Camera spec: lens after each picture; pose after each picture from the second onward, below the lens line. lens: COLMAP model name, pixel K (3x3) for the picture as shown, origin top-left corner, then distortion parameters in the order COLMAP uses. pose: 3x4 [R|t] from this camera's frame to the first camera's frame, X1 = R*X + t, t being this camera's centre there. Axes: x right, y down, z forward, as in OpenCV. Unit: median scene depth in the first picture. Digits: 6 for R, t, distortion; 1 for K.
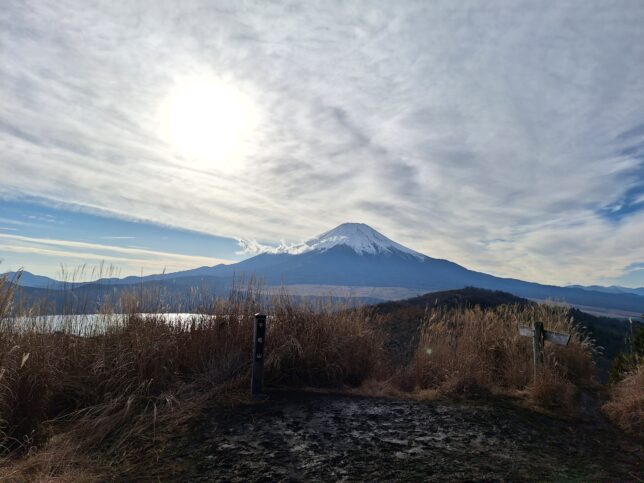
lens RADIAL K [[399.9, 0, 321.5], [0, 399.9, 240.7], [0, 0, 1]] dist [-0.007288, -0.001359]
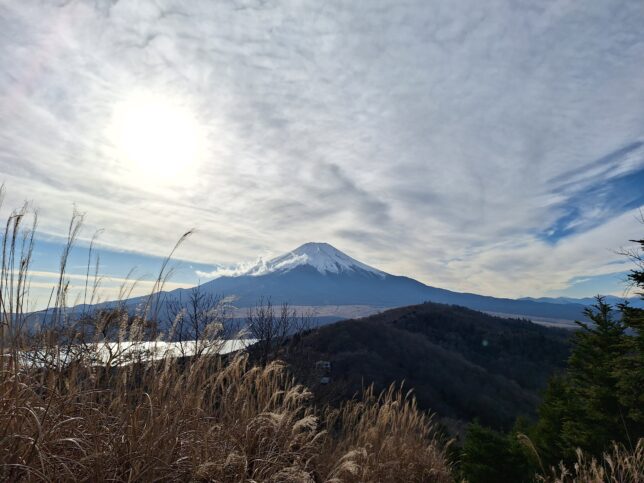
lens RADIAL K [[434.1, 0, 322.0], [0, 434.1, 241.5], [0, 0, 1]] dist [0.081307, -0.000338]
pose [[0.991502, -0.020779, 0.128419, -0.091696], [0.025143, 0.999157, -0.032459, -0.023251], [-0.127636, 0.035413, 0.991189, -0.182773]]
